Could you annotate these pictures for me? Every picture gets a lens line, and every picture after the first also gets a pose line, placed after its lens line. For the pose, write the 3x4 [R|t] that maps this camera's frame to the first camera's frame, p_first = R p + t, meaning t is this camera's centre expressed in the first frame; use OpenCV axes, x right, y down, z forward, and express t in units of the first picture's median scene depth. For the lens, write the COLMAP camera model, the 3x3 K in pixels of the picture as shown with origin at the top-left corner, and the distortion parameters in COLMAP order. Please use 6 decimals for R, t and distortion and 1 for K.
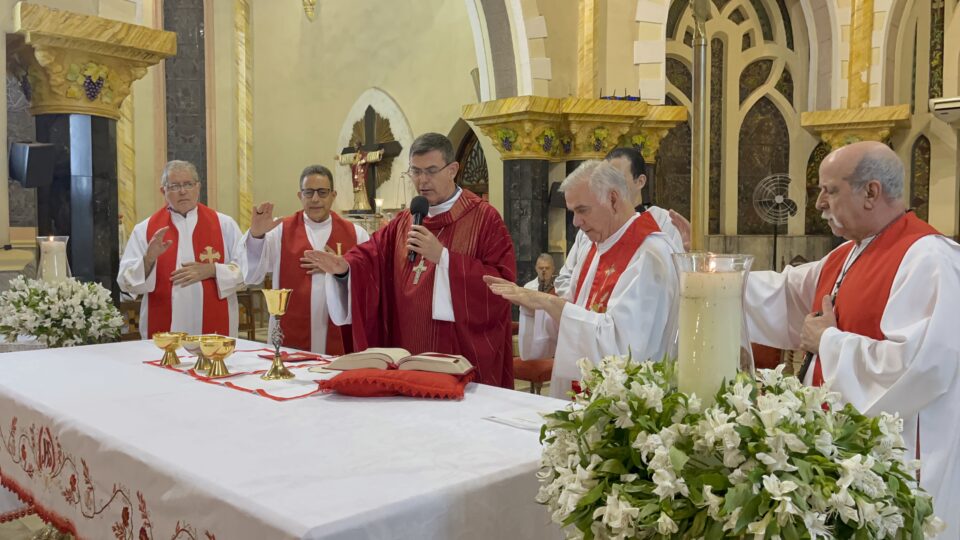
lens RADIAL K [[807.0, 0, 481.5], [0, 807.0, 273.3], [0, 0, 1]] dist [0.010088, 0.018804]
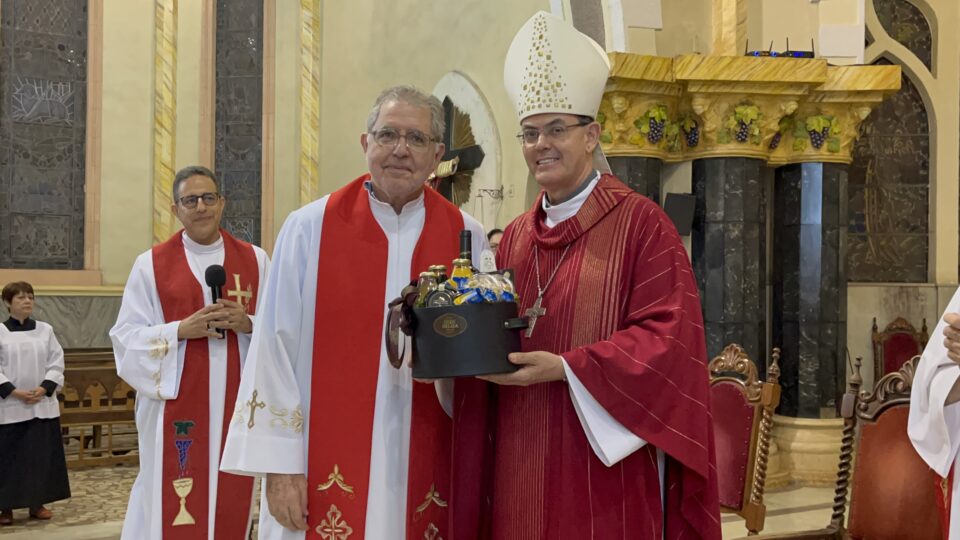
lens RADIAL K [[1043.4, 0, 478.4], [0, 1043.4, 273.5], [0, 0, 1]] dist [0.022816, 0.000000]
pose [[0.974187, 0.006950, -0.225636, 0.119329], [-0.021812, 0.997747, -0.063441, 0.001662], [0.224687, 0.066725, 0.972144, 0.181486]]
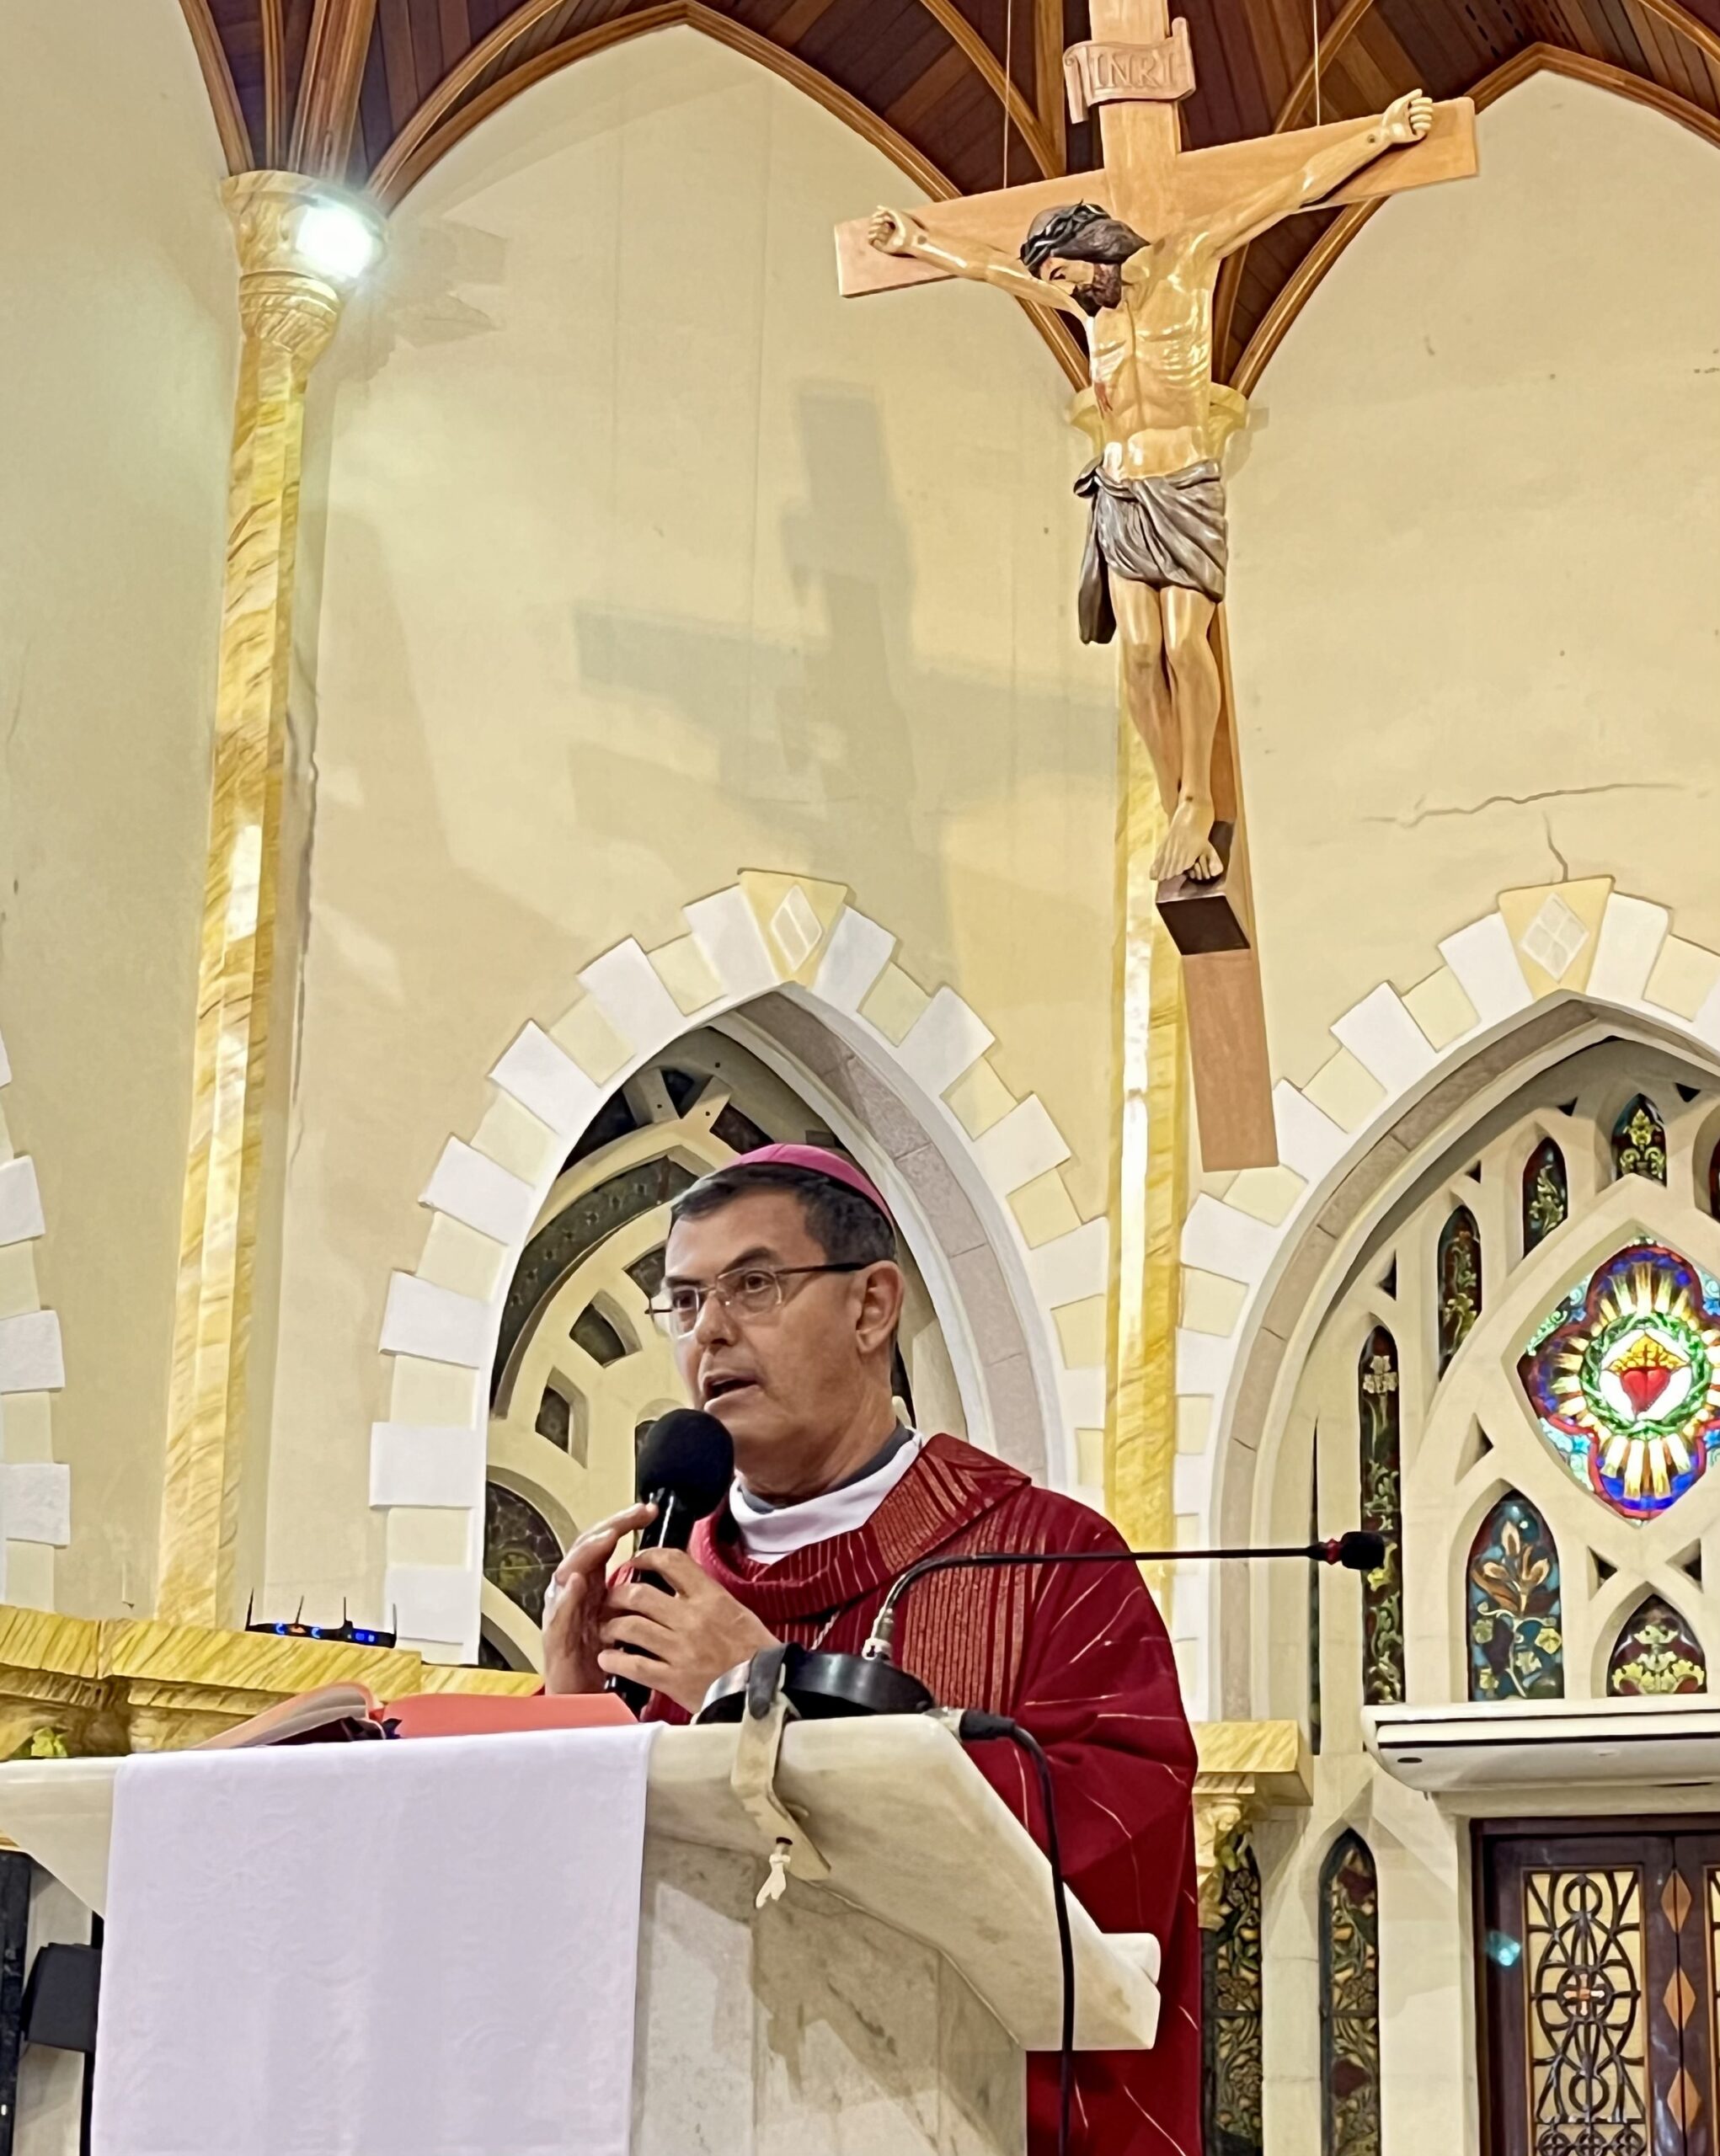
lens RADIAL K [[4291.1, 0, 861.1], [0, 4291.1, 1080.2], [0, 0, 1]] dist [0.146194, 0.000000]
pose [[0.936280, 0.109545, 0.333737, -0.143417], [0.000666, 0.949571, -0.313552, 0.052025], [-0.351255, 0.293795, 0.888991, -0.349702]]
